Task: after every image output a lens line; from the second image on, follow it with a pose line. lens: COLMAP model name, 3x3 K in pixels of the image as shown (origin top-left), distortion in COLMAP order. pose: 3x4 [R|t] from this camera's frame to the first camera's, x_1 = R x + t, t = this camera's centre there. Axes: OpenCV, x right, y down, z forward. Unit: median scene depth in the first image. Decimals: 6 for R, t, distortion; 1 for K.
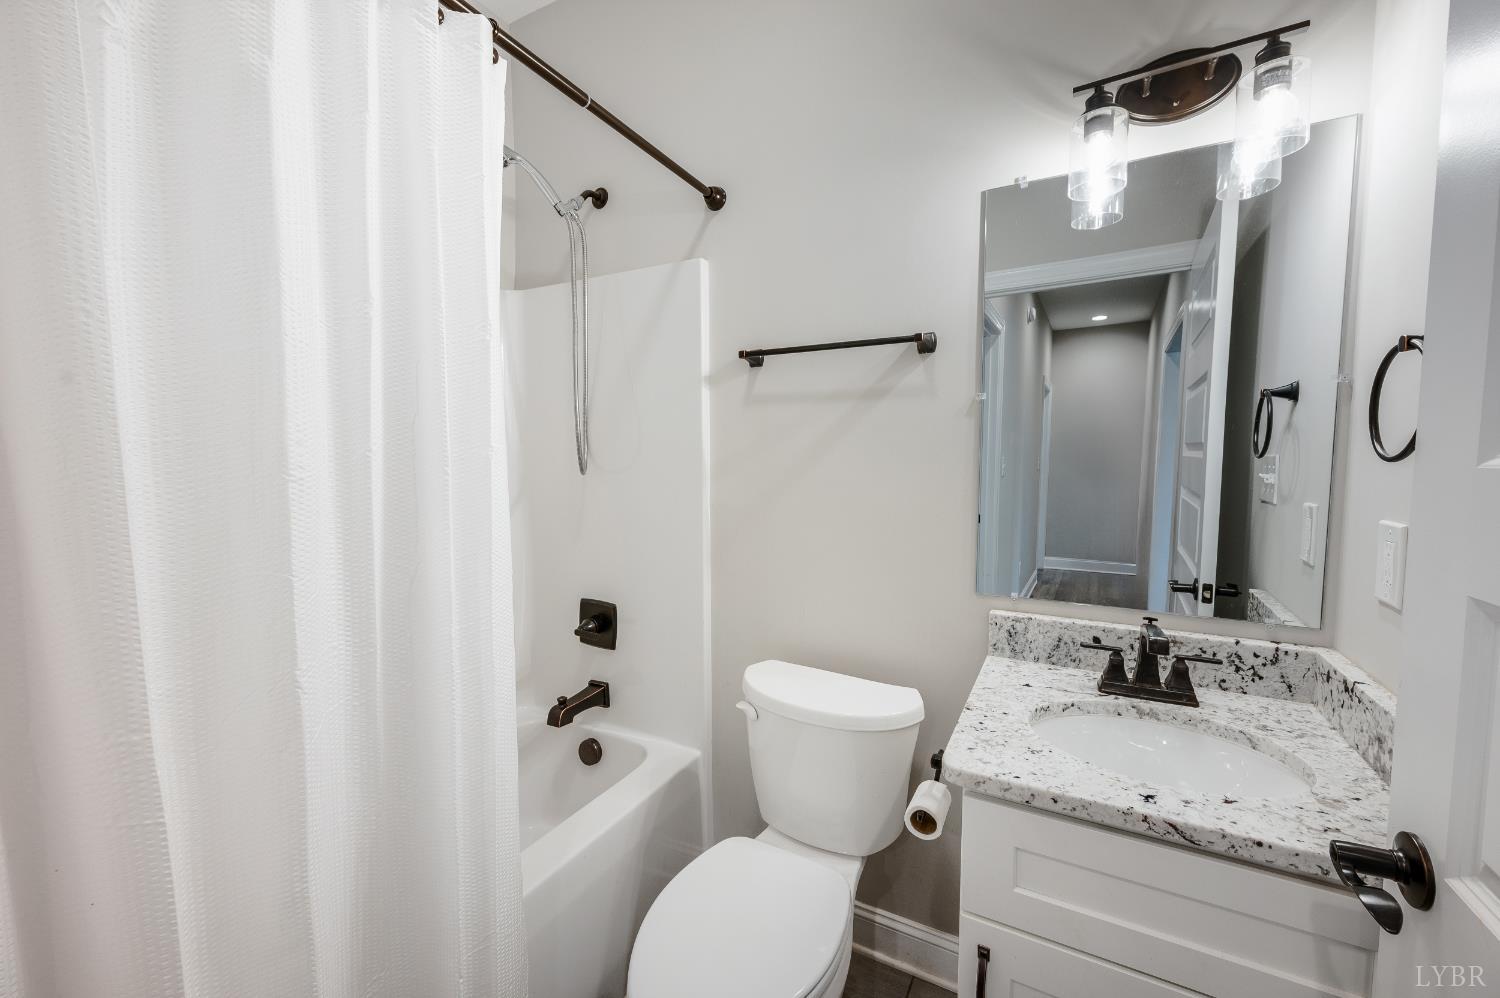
lens RADIAL K [[603.7, 0, 750.3], [0, 603.7, 501.6], [0, 0, 1]] dist [0.001308, 0.000238]
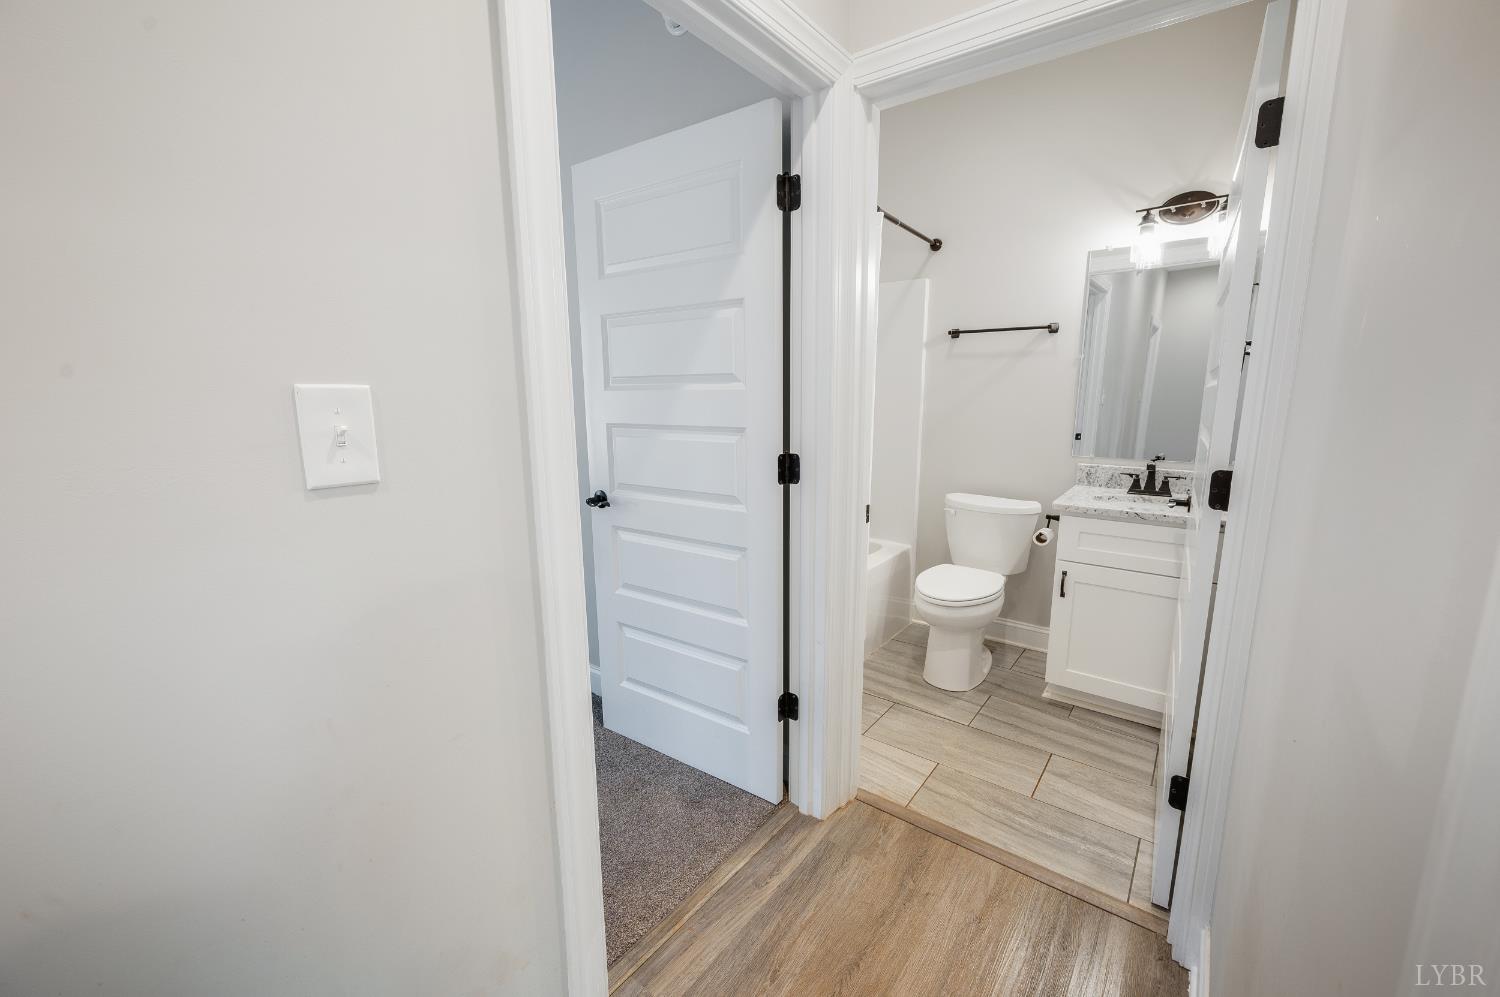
lens RADIAL K [[603.7, 0, 747.2], [0, 603.7, 501.3], [0, 0, 1]] dist [0.001308, 0.000238]
pose [[0.988875, 0.025917, -0.146472, -0.414501], [-0.009983, 0.994048, 0.108489, 0.100747], [0.148412, -0.105820, 0.983248, -1.208775]]
